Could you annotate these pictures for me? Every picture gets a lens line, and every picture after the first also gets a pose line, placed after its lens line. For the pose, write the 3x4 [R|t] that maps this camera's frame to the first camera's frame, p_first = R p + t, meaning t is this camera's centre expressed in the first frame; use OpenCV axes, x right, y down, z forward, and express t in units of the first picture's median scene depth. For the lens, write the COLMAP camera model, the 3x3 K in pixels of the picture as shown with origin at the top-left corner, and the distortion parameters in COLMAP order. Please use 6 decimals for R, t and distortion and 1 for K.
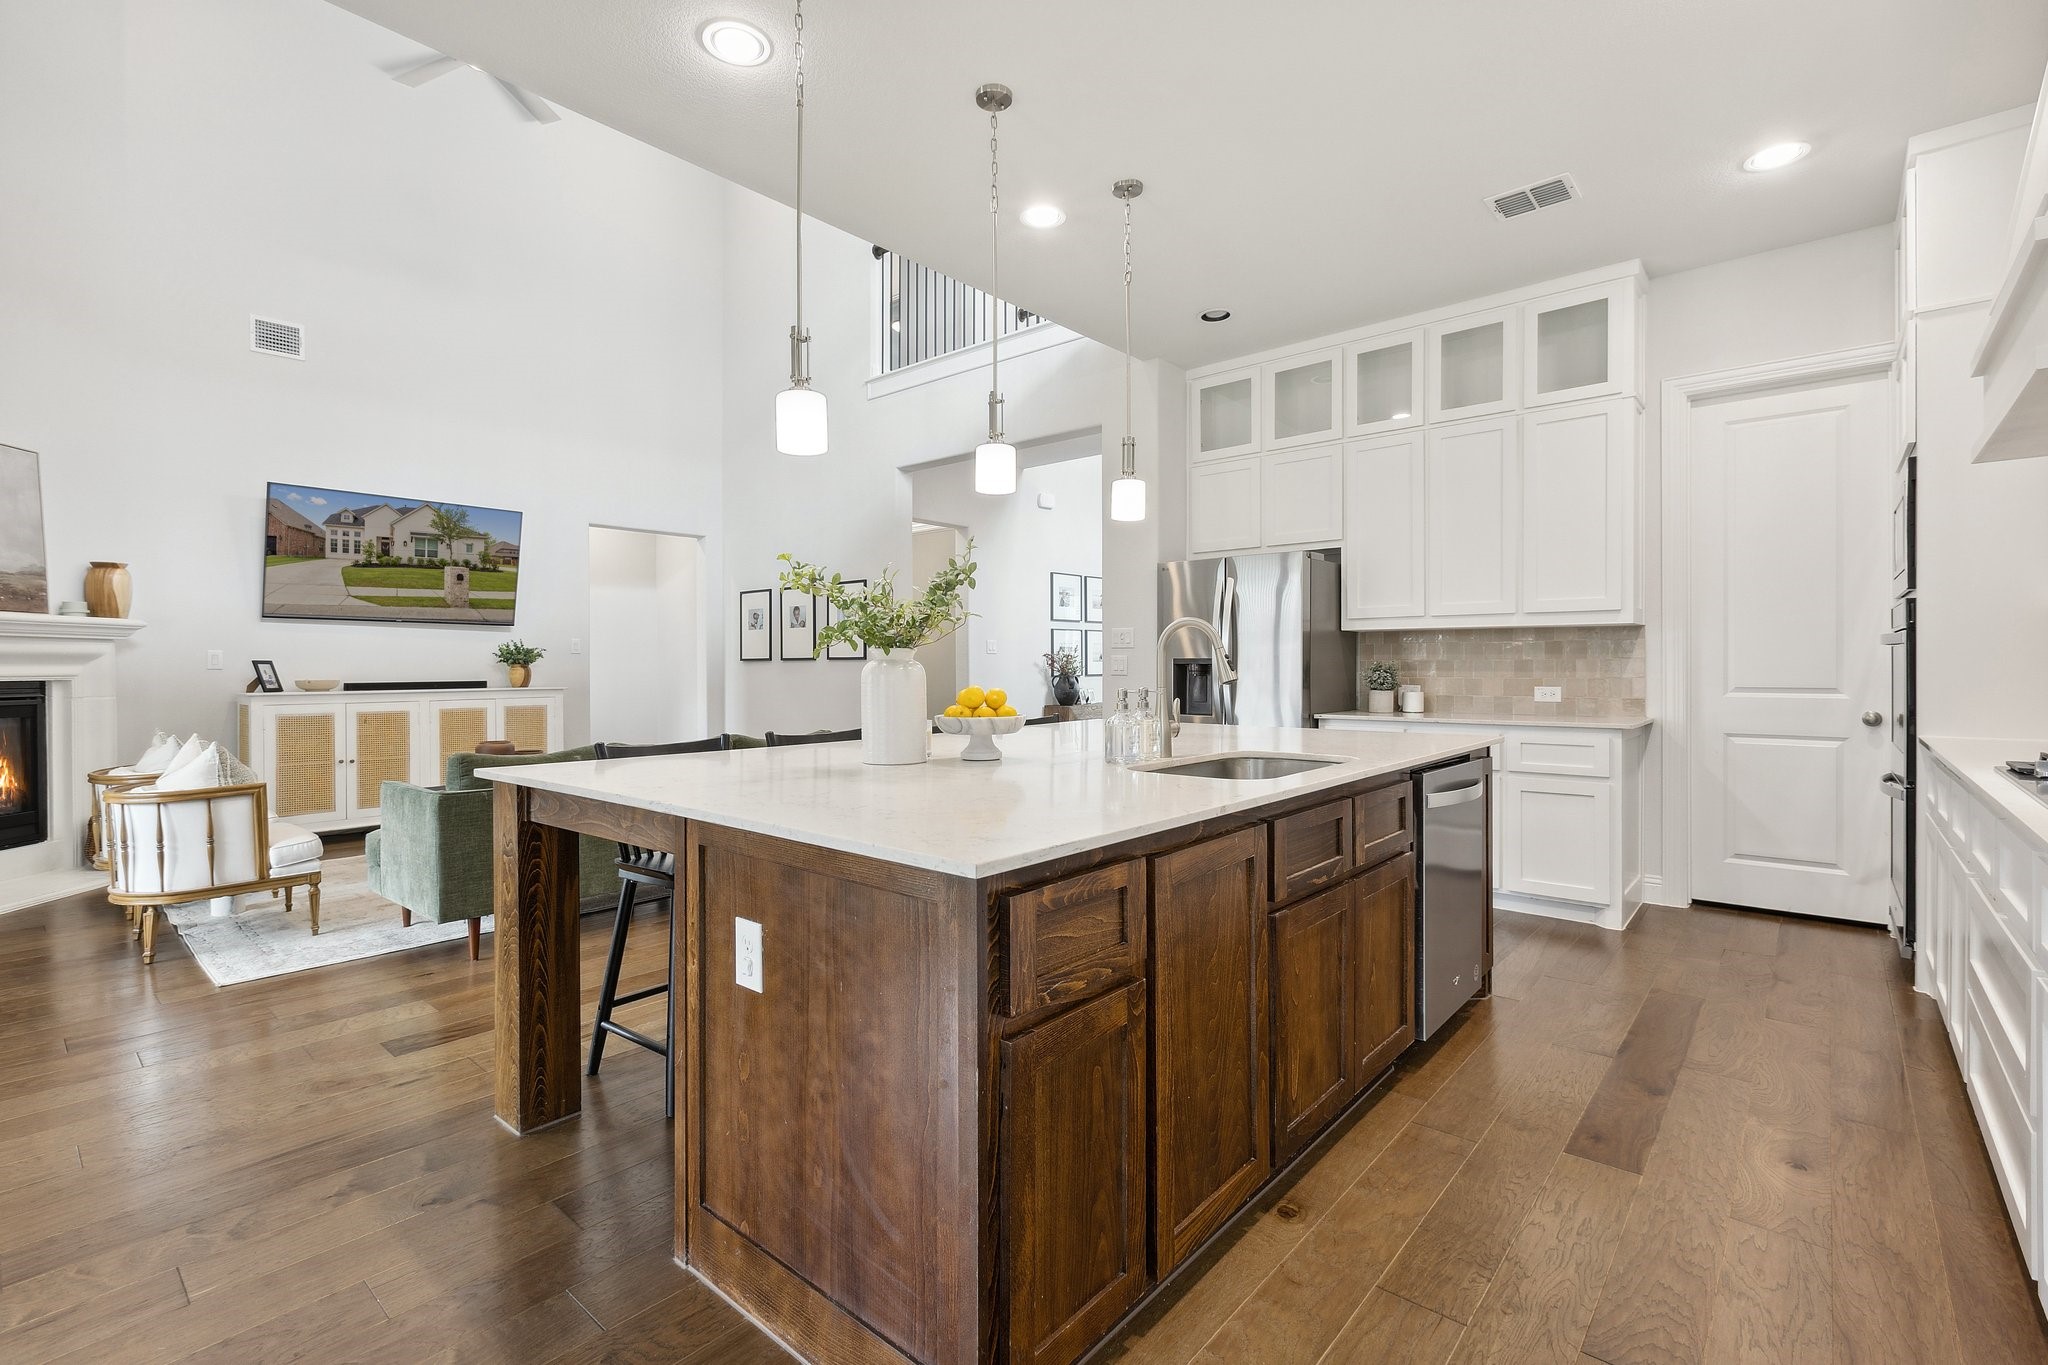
lens RADIAL K [[922.6, 0, 1015.4], [0, 922.6, 673.0], [0, 0, 1]] dist [0.004031, 0.000118]
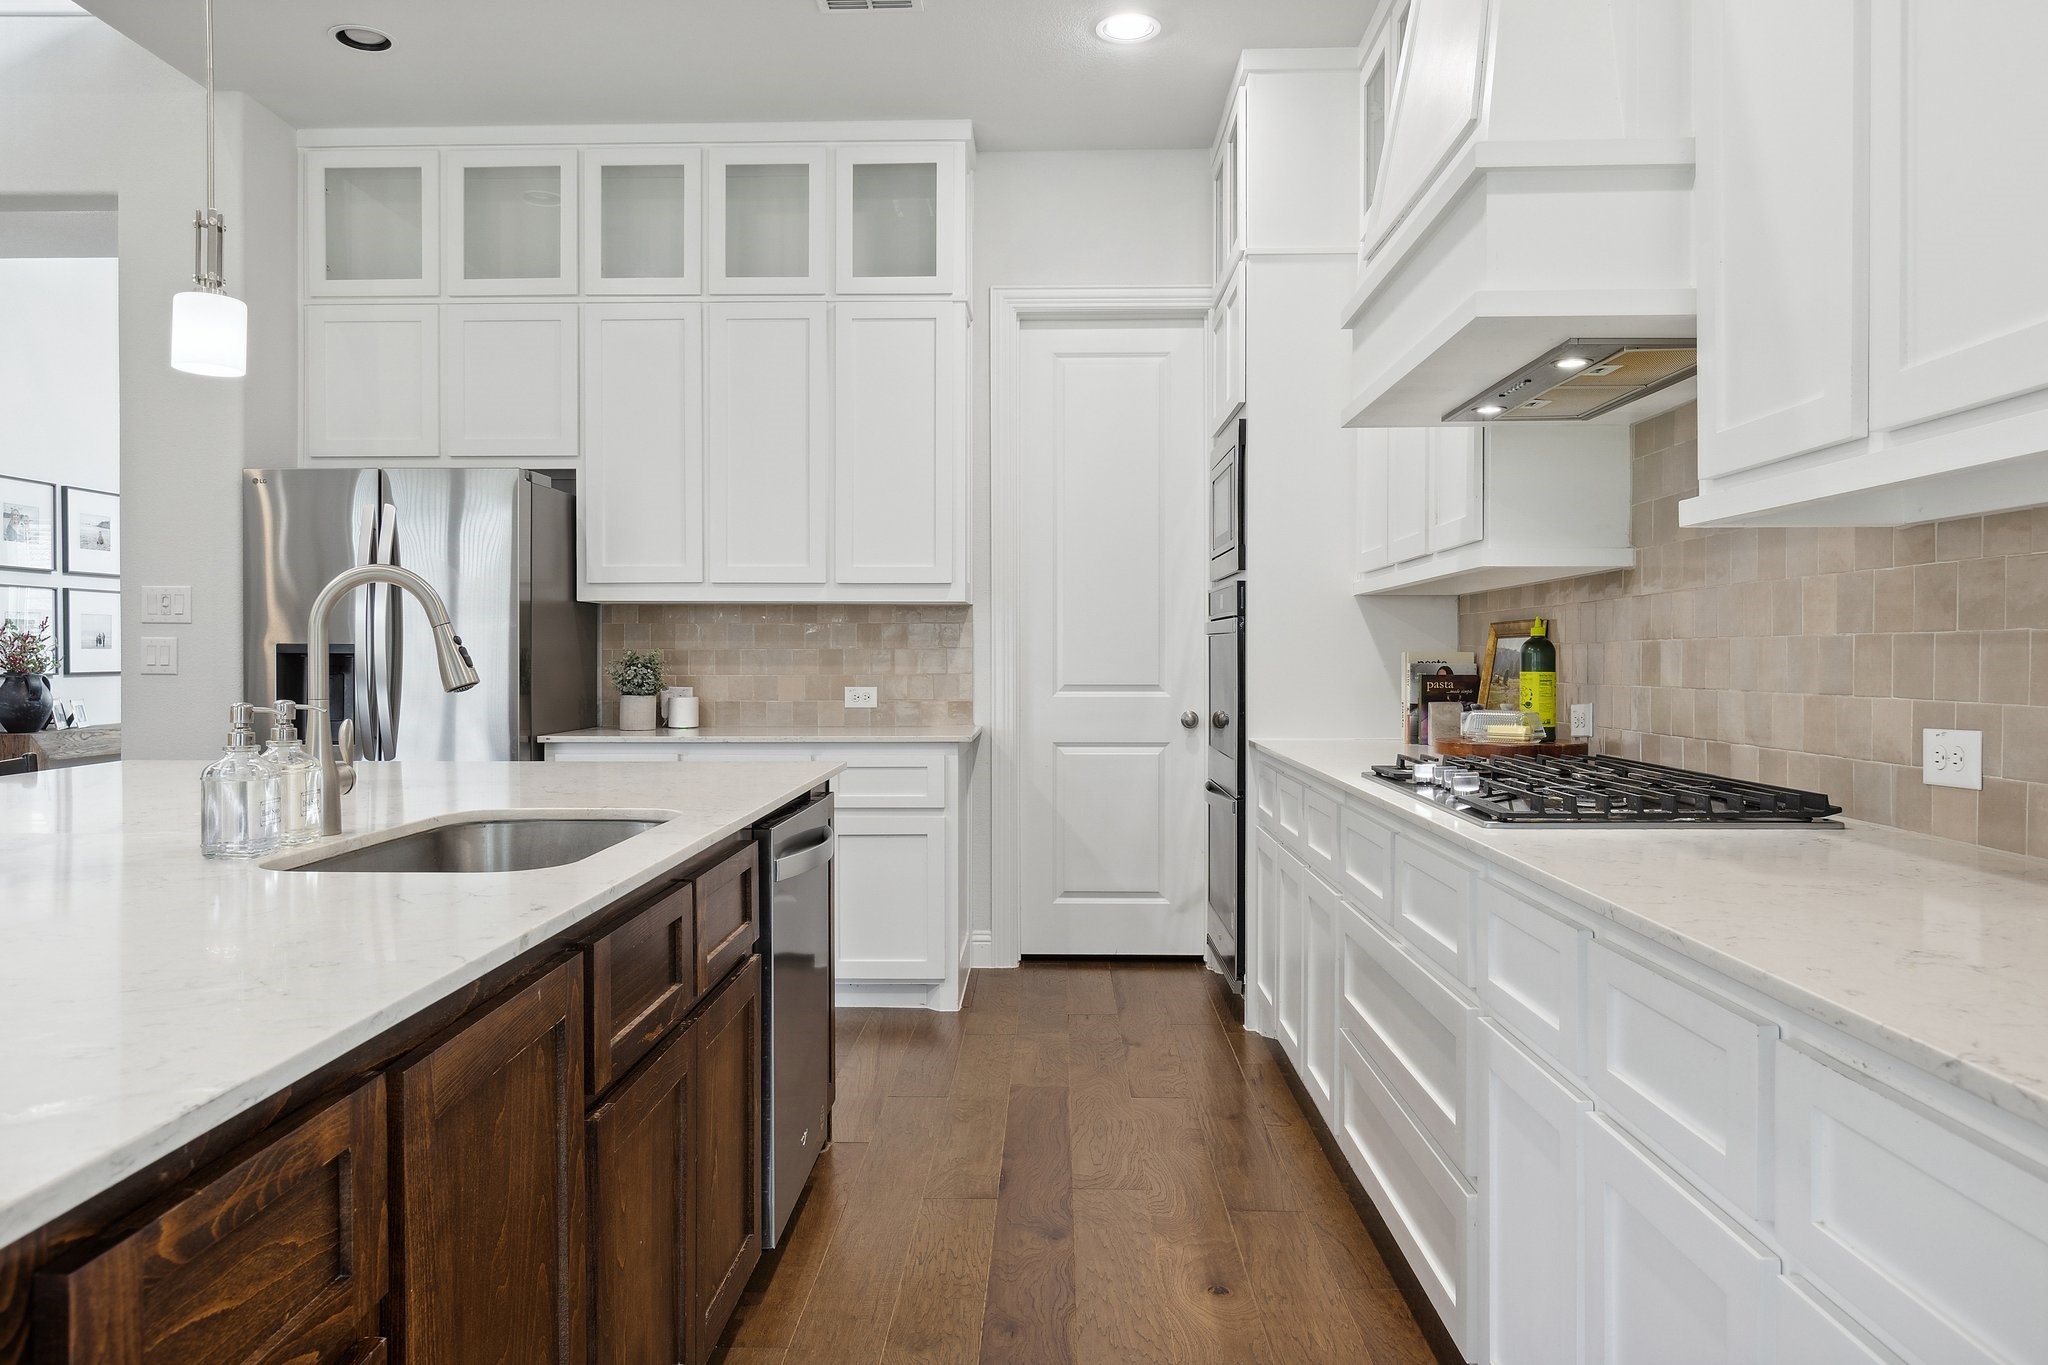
lens RADIAL K [[1388.1, 0, 1021.8], [0, 1388.1, 672.7], [0, 0, 1]] dist [0.005428, -0.007358]
pose [[0.770334, -0.005414, 0.637617, -0.020729], [0.003197, 0.999984, 0.004628, -0.001002], [-0.637632, -0.001527, 0.770340, 0.100424]]
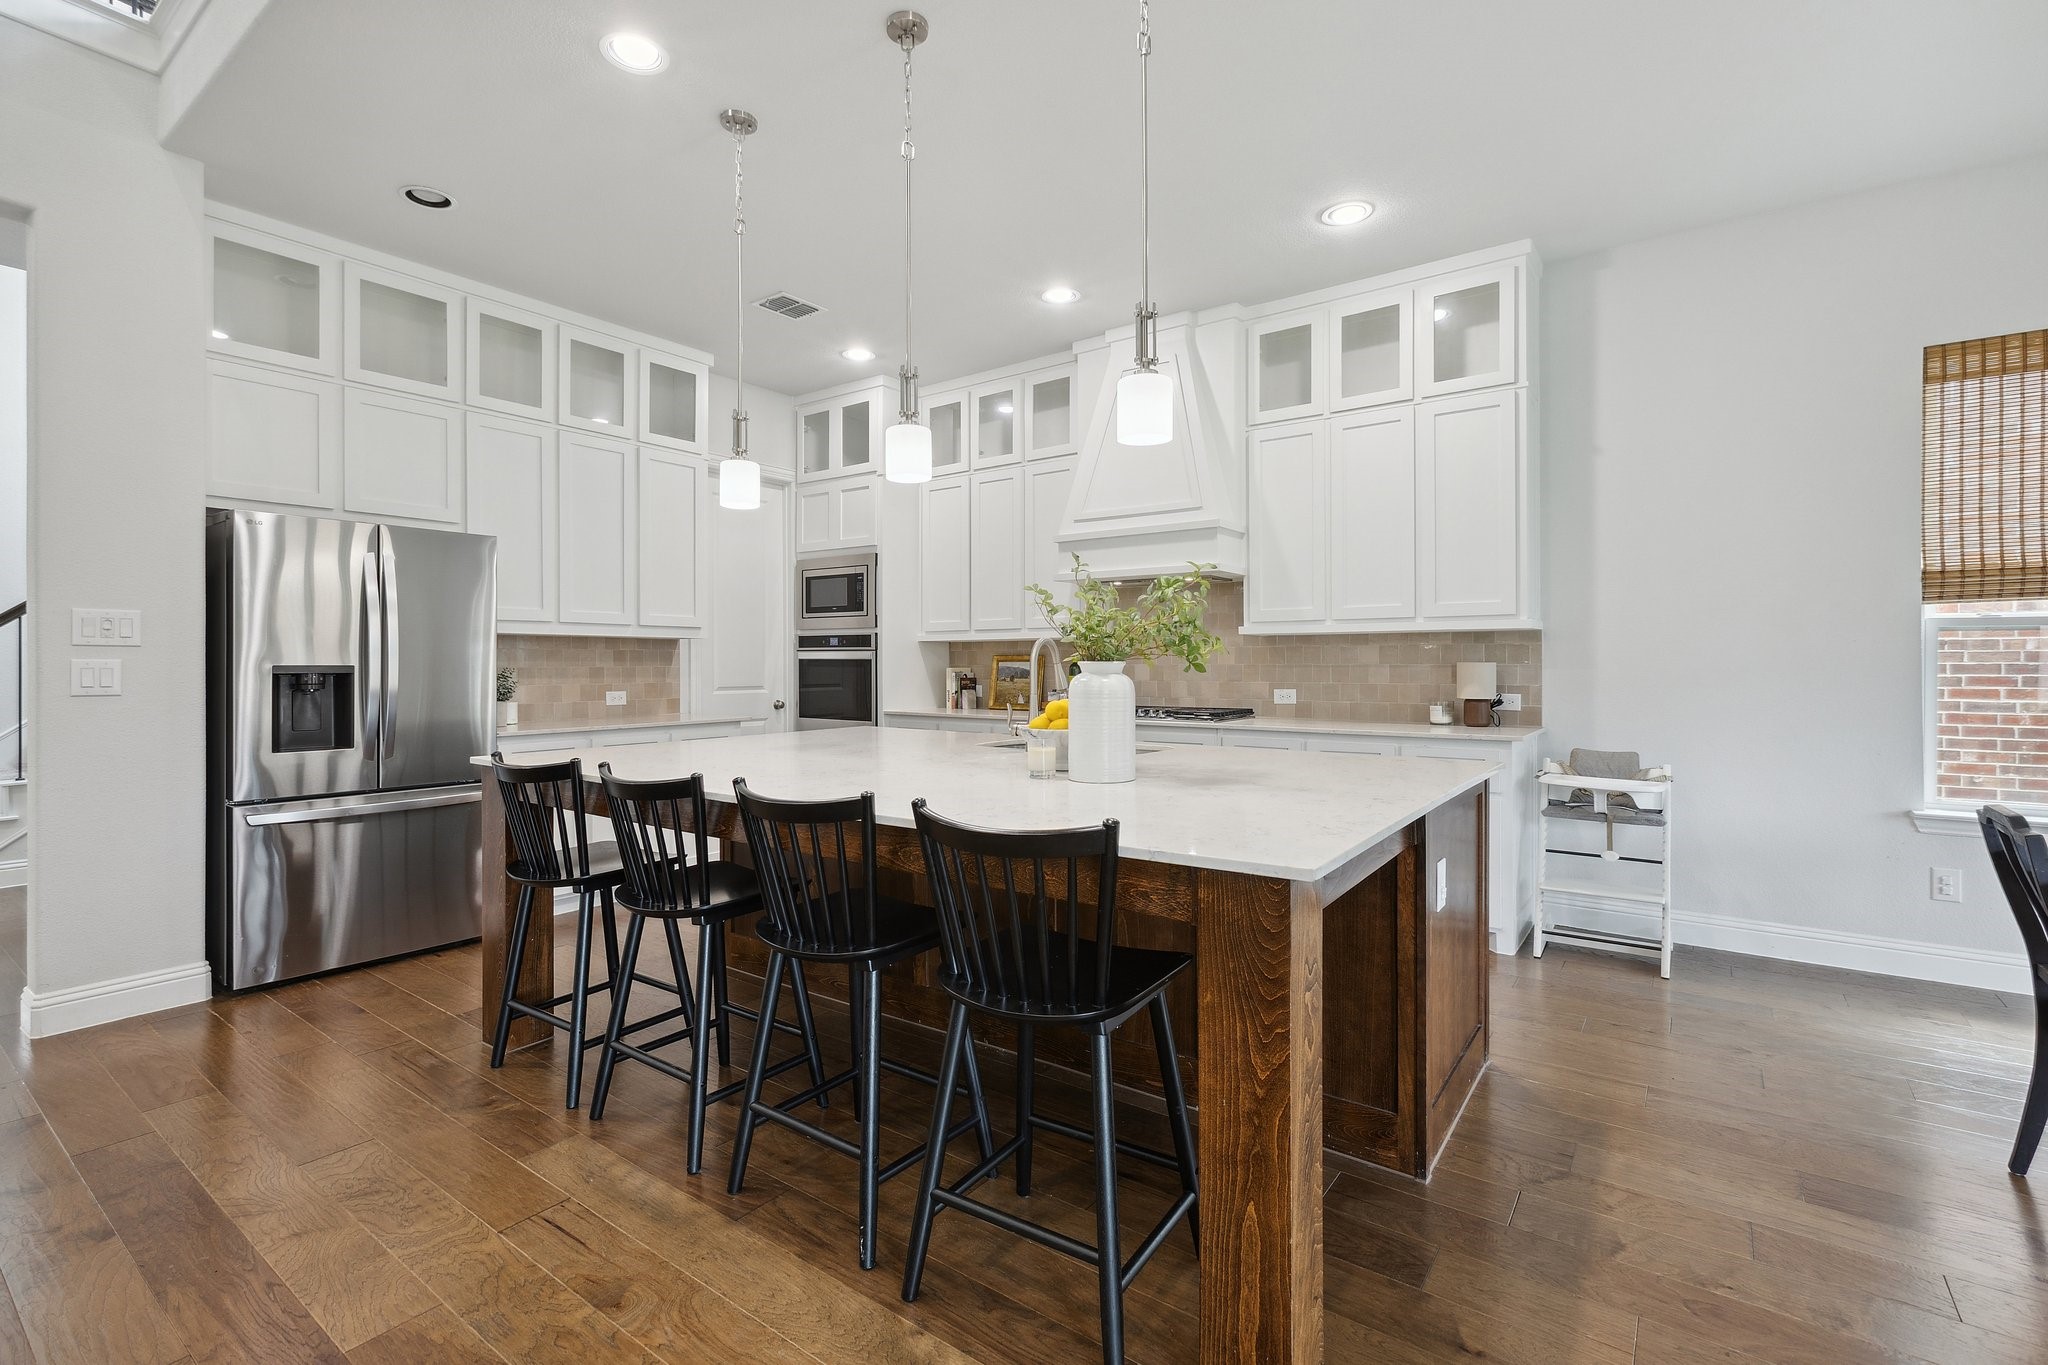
lens RADIAL K [[922.6, 0, 1018.3], [0, 922.6, 670.8], [0, 0, 1]] dist [0.004031, 0.000118]
pose [[-0.079904, -0.006501, 0.996781, -0.659520], [0.009942, 0.999924, 0.007318, -0.015254], [-0.996753, 0.010494, -0.079833, 0.707370]]
